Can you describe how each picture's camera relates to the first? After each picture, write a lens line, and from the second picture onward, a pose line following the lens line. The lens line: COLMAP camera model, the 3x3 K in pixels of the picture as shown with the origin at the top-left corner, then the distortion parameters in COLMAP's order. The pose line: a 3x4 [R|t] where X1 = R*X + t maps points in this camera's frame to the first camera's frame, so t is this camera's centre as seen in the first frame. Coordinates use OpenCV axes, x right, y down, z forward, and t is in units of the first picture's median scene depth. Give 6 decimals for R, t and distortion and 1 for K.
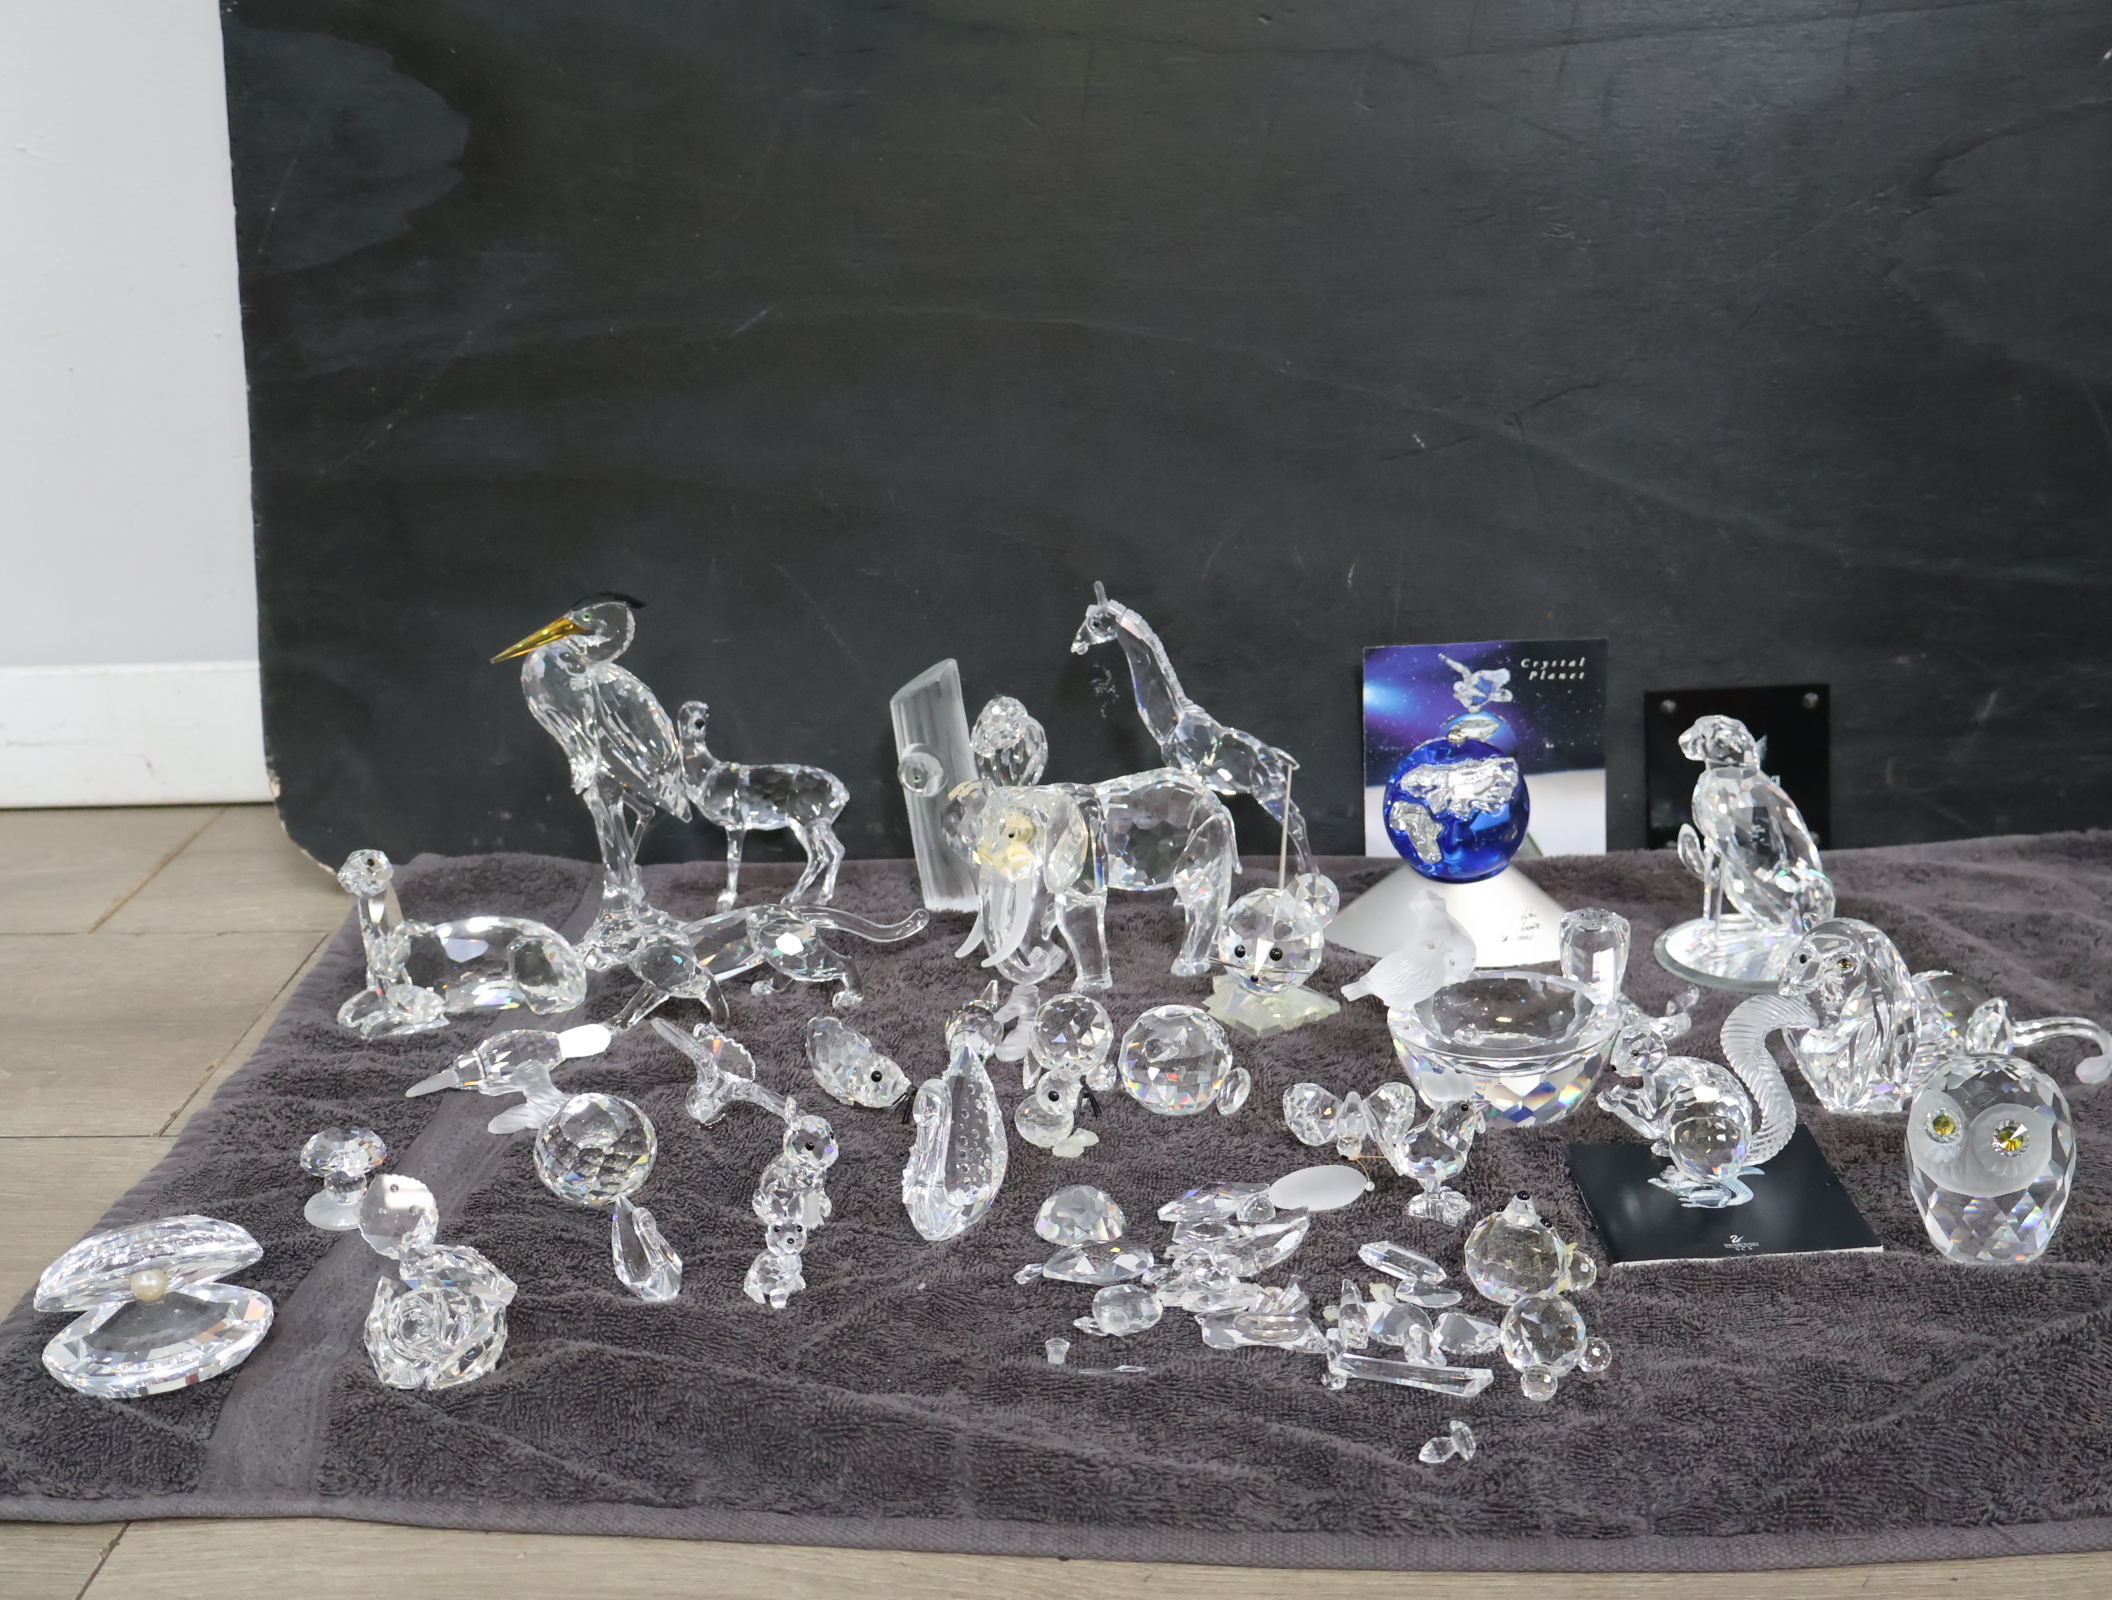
lens RADIAL K [[2623.8, 0, 1057.1], [0, 2623.8, 796.2], [0, 0, 1]] dist [0.009993, -0.002572]
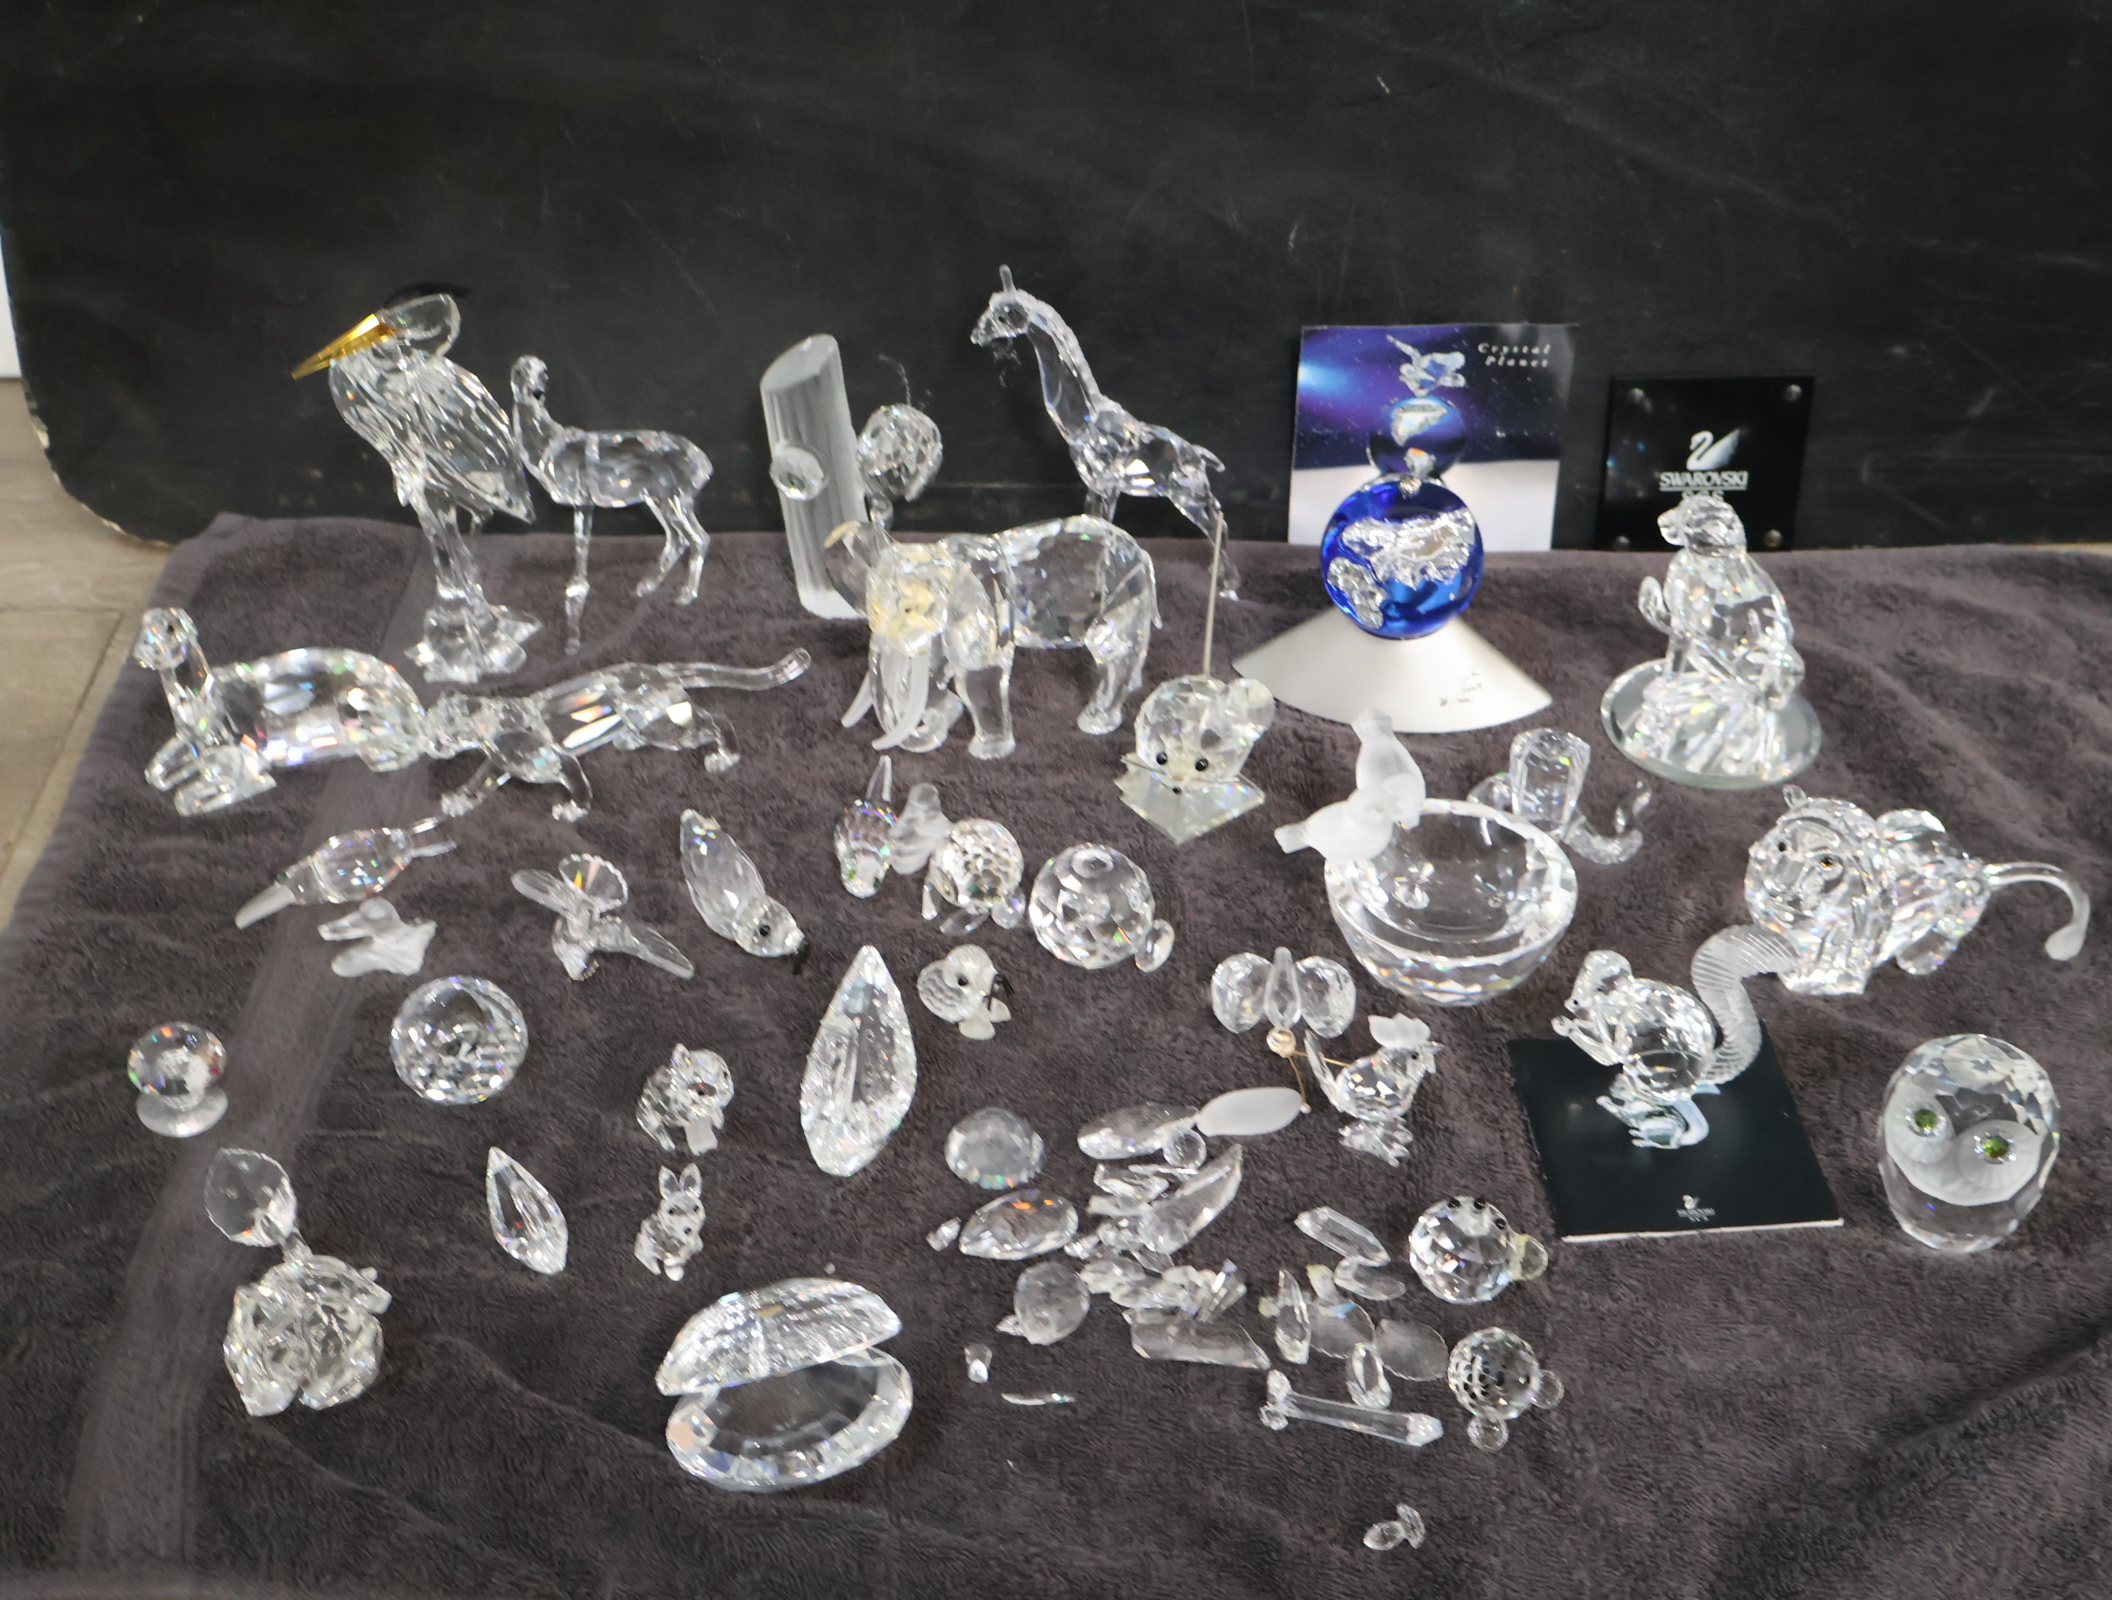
lens RADIAL K [[2615.6, 0, 1051.1], [0, 2615.6, 804.4], [0, 0, 1]] dist [0.009336, -0.008227]
pose [[0.997261, 0.004531, 0.073822, -0.034085], [-0.030362, 0.935219, 0.352765, -0.236302], [-0.067442, -0.354040, 0.932795, 0.149604]]
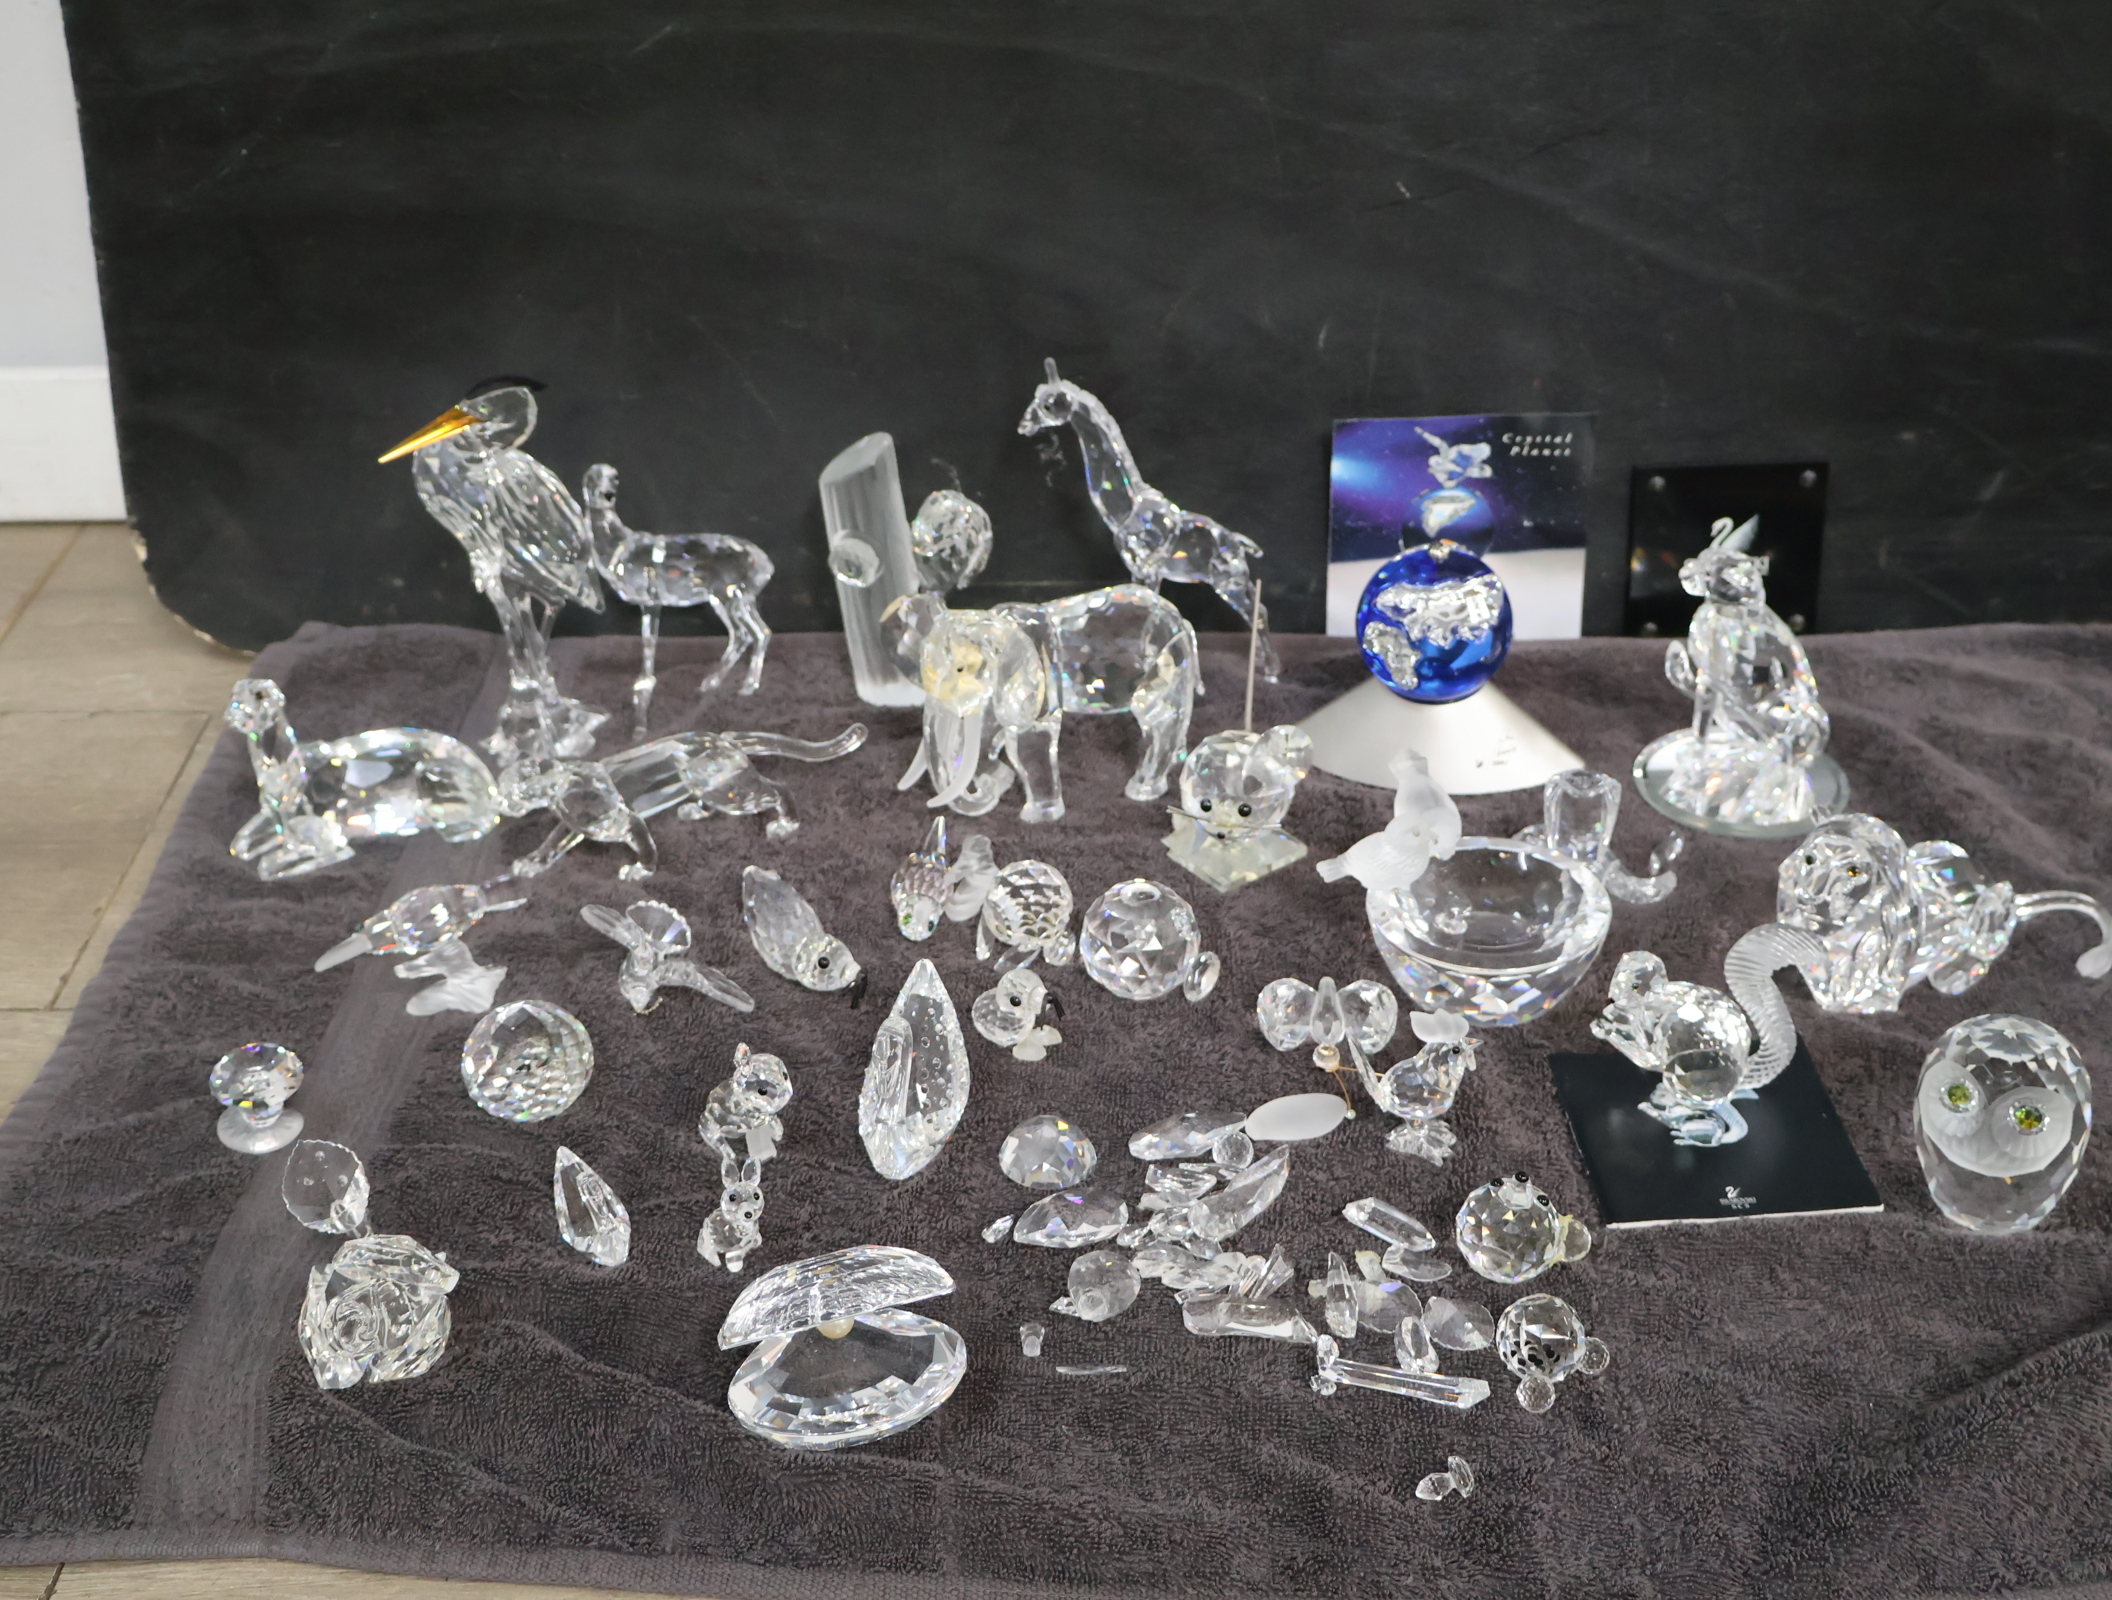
lens RADIAL K [[2626.6, 0, 1050.4], [0, 2626.6, 796.8], [0, 0, 1]] dist [0.012777, -0.012536]
pose [[0.998786, -0.001143, 0.049238, -0.031195], [-0.010386, 0.972361, 0.233253, -0.157554], [-0.048144, -0.233482, 0.971169, 0.088430]]
